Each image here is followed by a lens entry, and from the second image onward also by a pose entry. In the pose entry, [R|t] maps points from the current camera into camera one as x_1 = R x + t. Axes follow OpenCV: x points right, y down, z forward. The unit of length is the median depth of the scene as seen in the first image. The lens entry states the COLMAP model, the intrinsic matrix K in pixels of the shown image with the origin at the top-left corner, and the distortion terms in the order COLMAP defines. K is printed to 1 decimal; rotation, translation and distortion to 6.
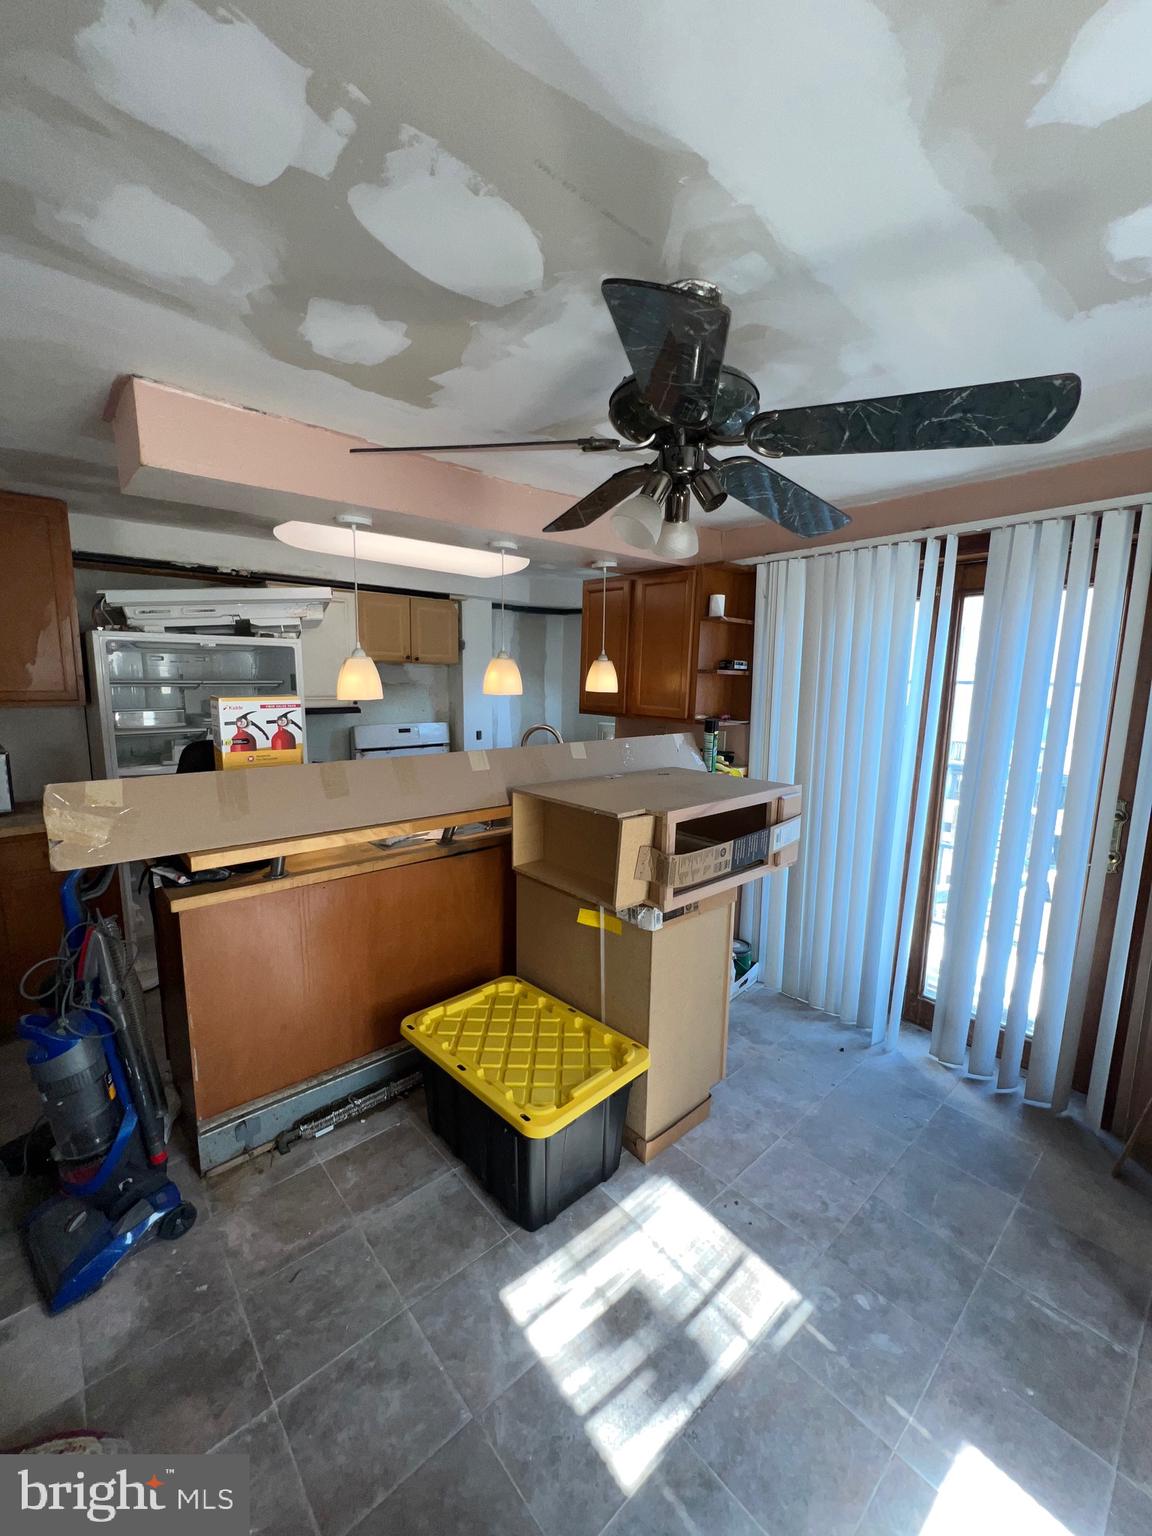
lens RADIAL K [[607.4, 0, 578.9], [0, 607.4, 767.6], [0, 0, 1]] dist [-0.004001, -0.000267]
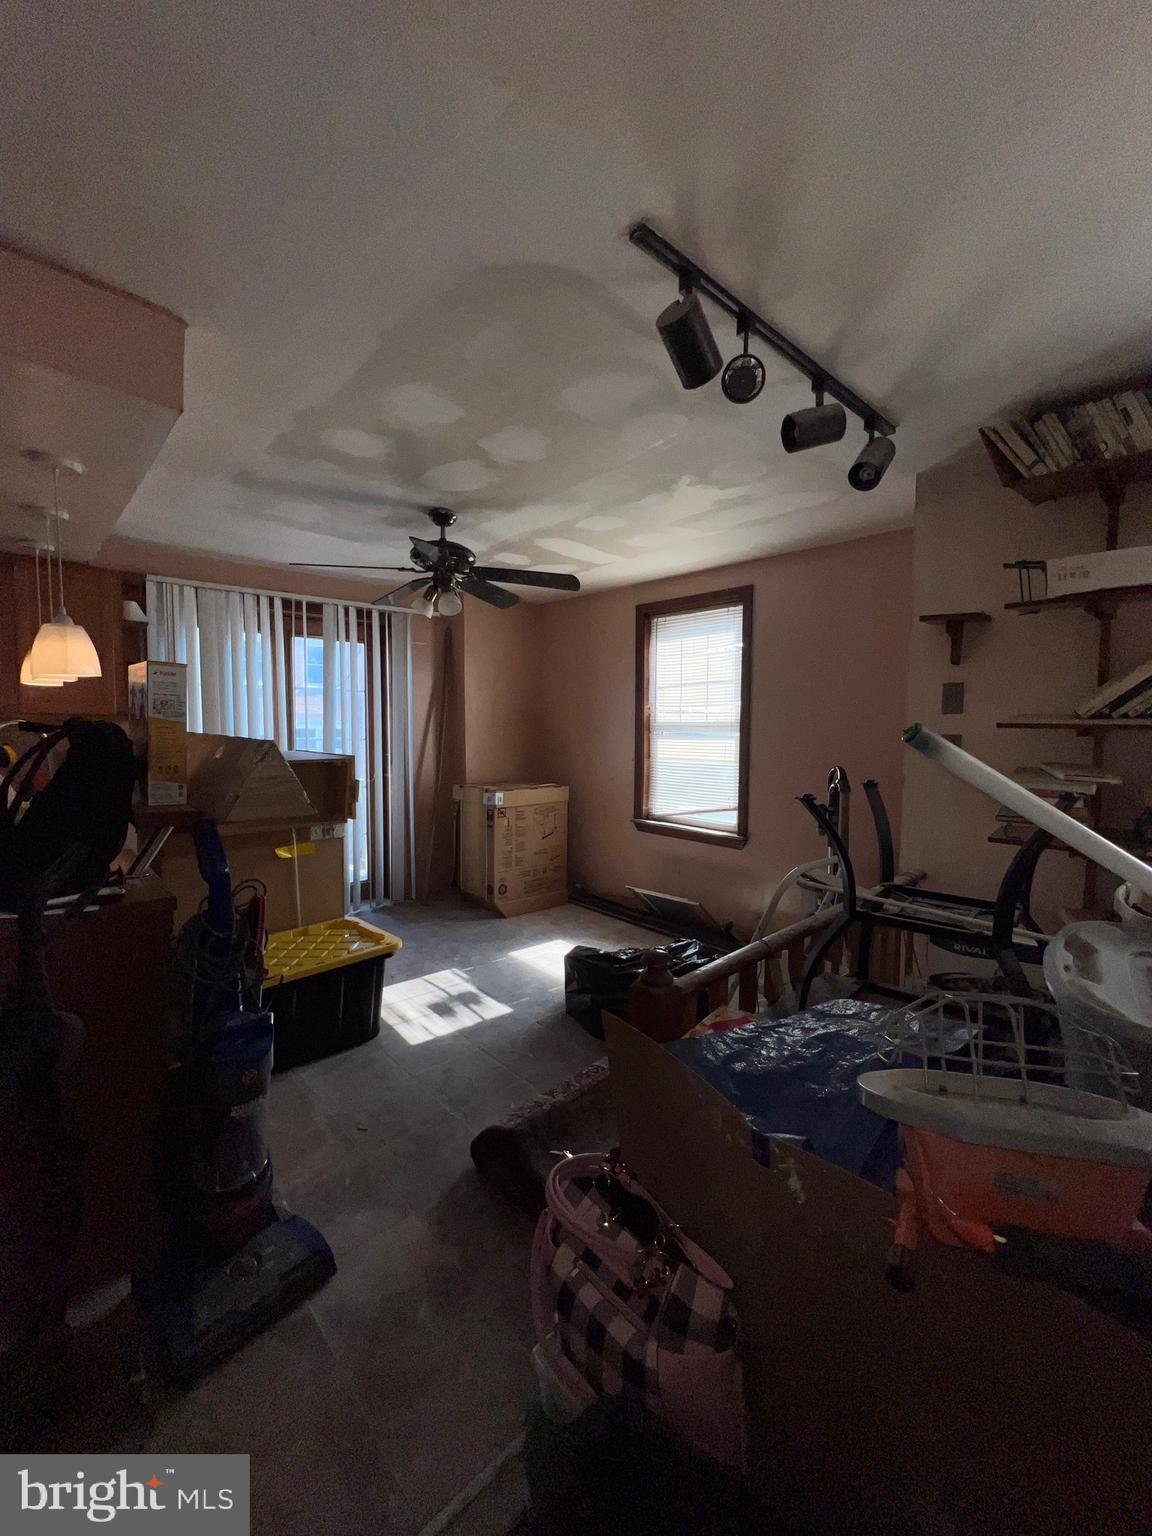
lens RADIAL K [[619.2, 0, 579.1], [0, 619.2, 764.8], [0, 0, 1]] dist [-0.004610, 0.001830]
pose [[-0.020420, -0.077936, 0.996749, -1.809177], [0.154303, 0.984766, 0.080160, 0.079390], [-0.987813, 0.155438, -0.008083, 0.489790]]
